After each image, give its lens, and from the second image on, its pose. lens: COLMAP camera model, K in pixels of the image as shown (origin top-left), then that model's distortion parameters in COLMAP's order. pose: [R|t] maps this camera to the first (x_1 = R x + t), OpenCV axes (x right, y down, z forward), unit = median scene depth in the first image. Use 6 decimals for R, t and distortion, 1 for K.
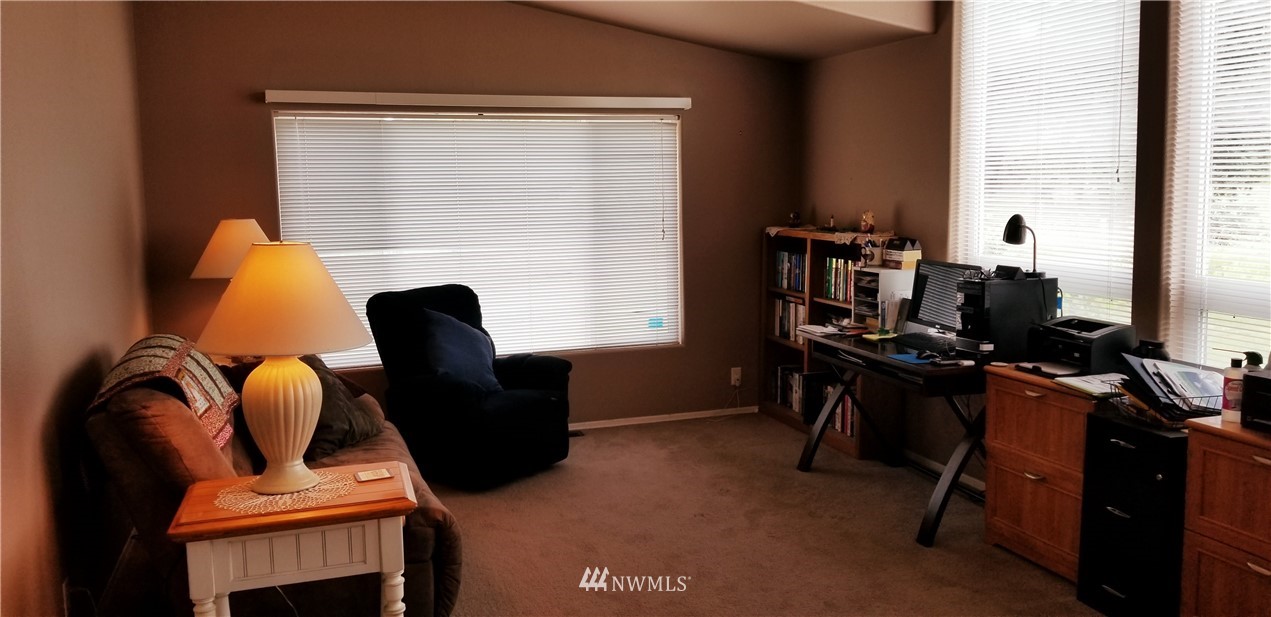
lens RADIAL K [[989.6, 0, 643.2], [0, 989.6, 310.2], [0, 0, 1]] dist [0.040632, -0.053237]
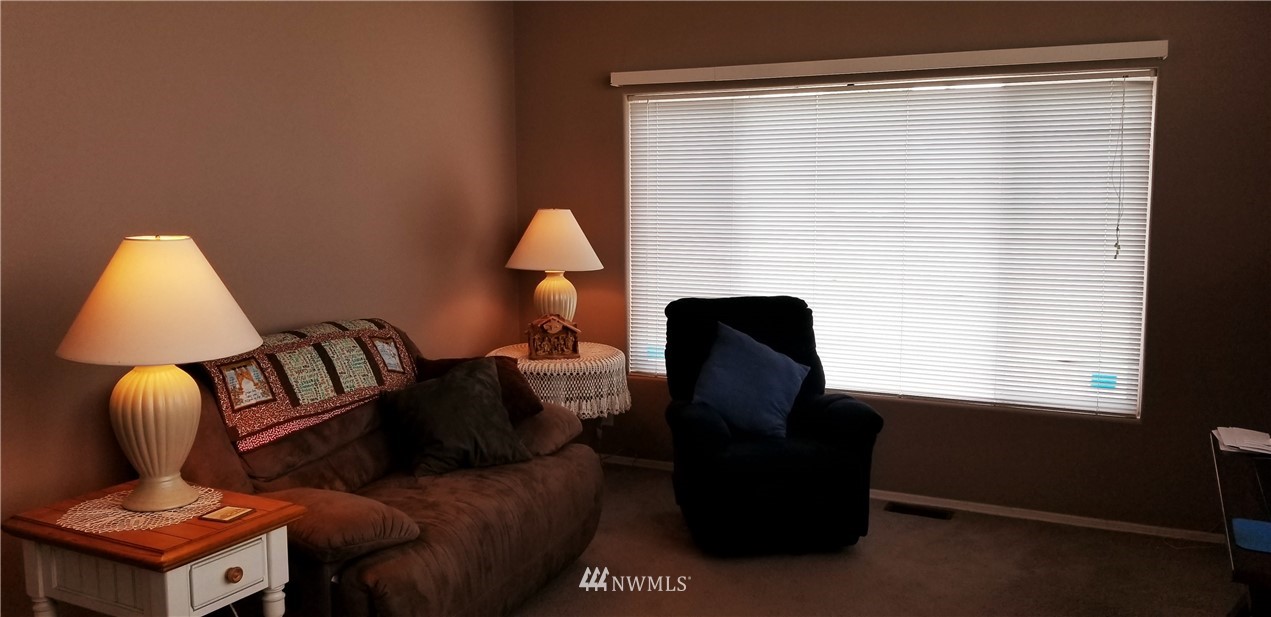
lens RADIAL K [[989.6, 0, 633.1], [0, 989.6, 302.8], [0, 0, 1]] dist [0.040632, -0.053237]
pose [[0.697989, 0.100820, -0.708976, 0.298859], [-0.094328, 0.994357, 0.048536, -0.048147], [0.709869, 0.032999, 0.703561, 0.333240]]
